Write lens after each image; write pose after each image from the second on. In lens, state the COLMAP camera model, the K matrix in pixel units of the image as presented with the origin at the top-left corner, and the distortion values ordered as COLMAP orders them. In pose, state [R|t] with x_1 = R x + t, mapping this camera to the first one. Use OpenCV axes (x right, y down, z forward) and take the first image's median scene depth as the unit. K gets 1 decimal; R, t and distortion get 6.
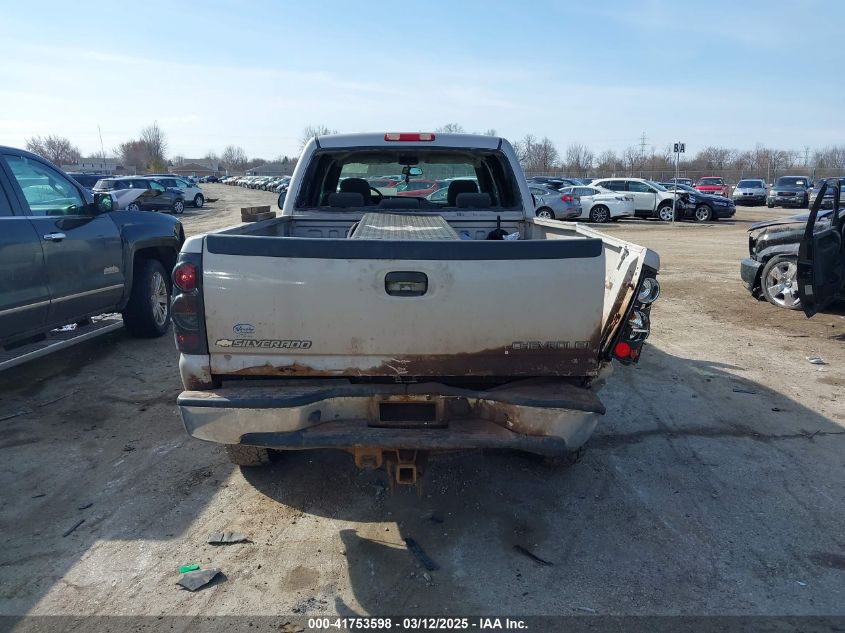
lens RADIAL K [[623.8, 0, 422.5], [0, 623.8, 316.5], [0, 0, 1]] dist [0.082597, -0.158224]
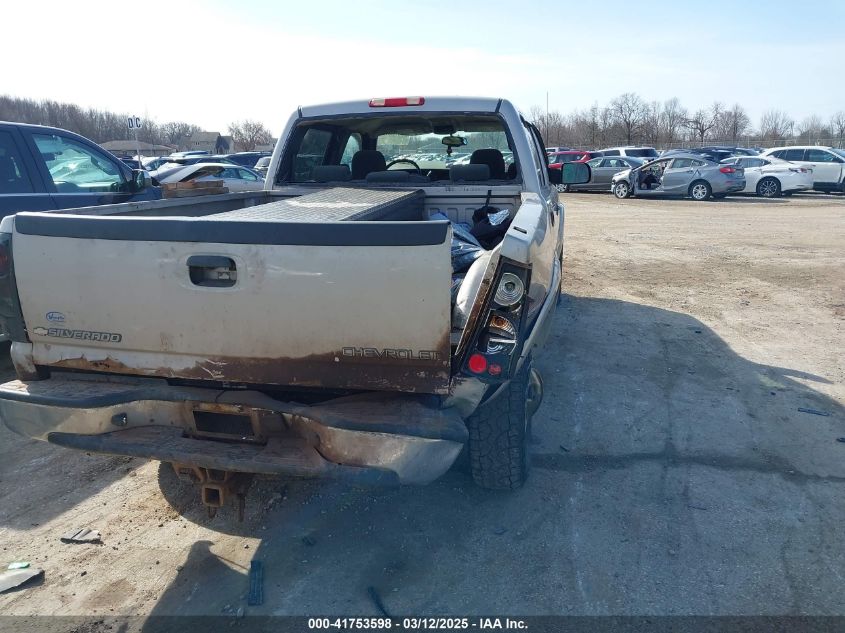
lens RADIAL K [[627.2, 0, 422.5], [0, 627.2, 316.5], [0, 0, 1]] dist [0.007571, -0.000006]
pose [[0.970854, 0.042725, -0.235832, 0.384816], [-0.033634, 0.998533, 0.042441, -0.032794], [0.237299, -0.033272, 0.970867, 0.210193]]
